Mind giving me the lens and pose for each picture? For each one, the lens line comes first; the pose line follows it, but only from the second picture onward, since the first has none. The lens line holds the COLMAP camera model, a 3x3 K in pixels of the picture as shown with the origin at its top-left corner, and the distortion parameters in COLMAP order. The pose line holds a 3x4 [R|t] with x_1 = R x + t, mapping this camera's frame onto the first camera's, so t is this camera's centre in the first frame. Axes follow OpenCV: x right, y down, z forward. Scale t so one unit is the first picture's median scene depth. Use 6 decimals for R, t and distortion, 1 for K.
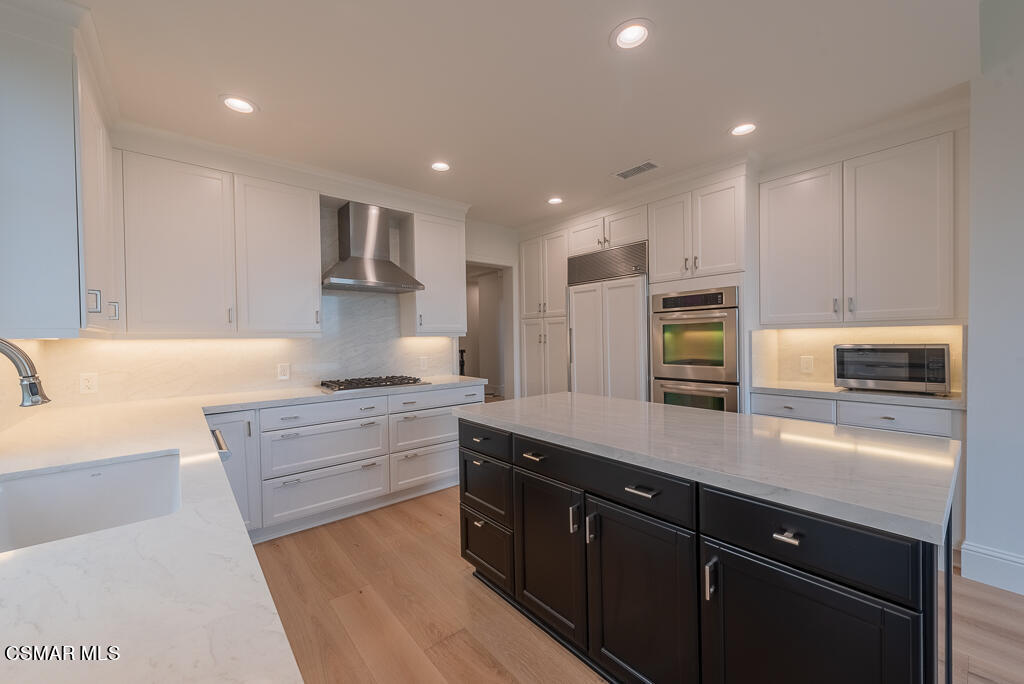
lens RADIAL K [[395.4, 0, 512.0], [0, 395.4, 342.0], [0, 0, 1]] dist [0.001324, 0.000096]
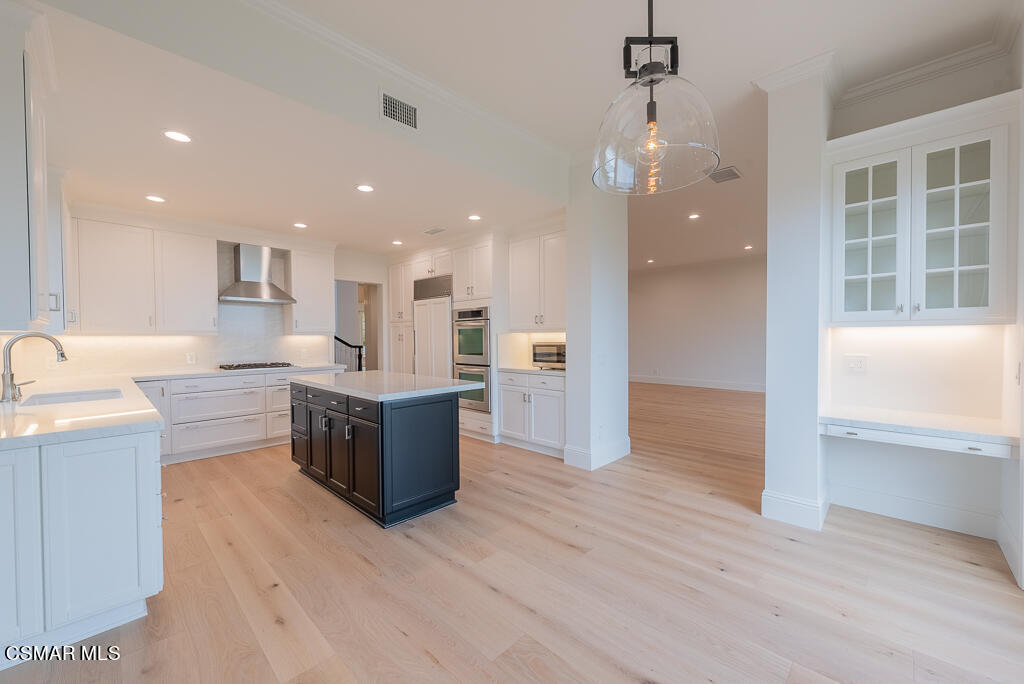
lens RADIAL K [[395.4, 0, 512.0], [0, 395.4, 342.0], [0, 0, 1]] dist [0.001324, 0.000096]
pose [[0.994499, 0.008075, 0.104439, 0.455831], [-0.008529, 0.999956, 0.003897, -0.001240], [-0.104403, -0.004766, 0.994524, -0.589678]]
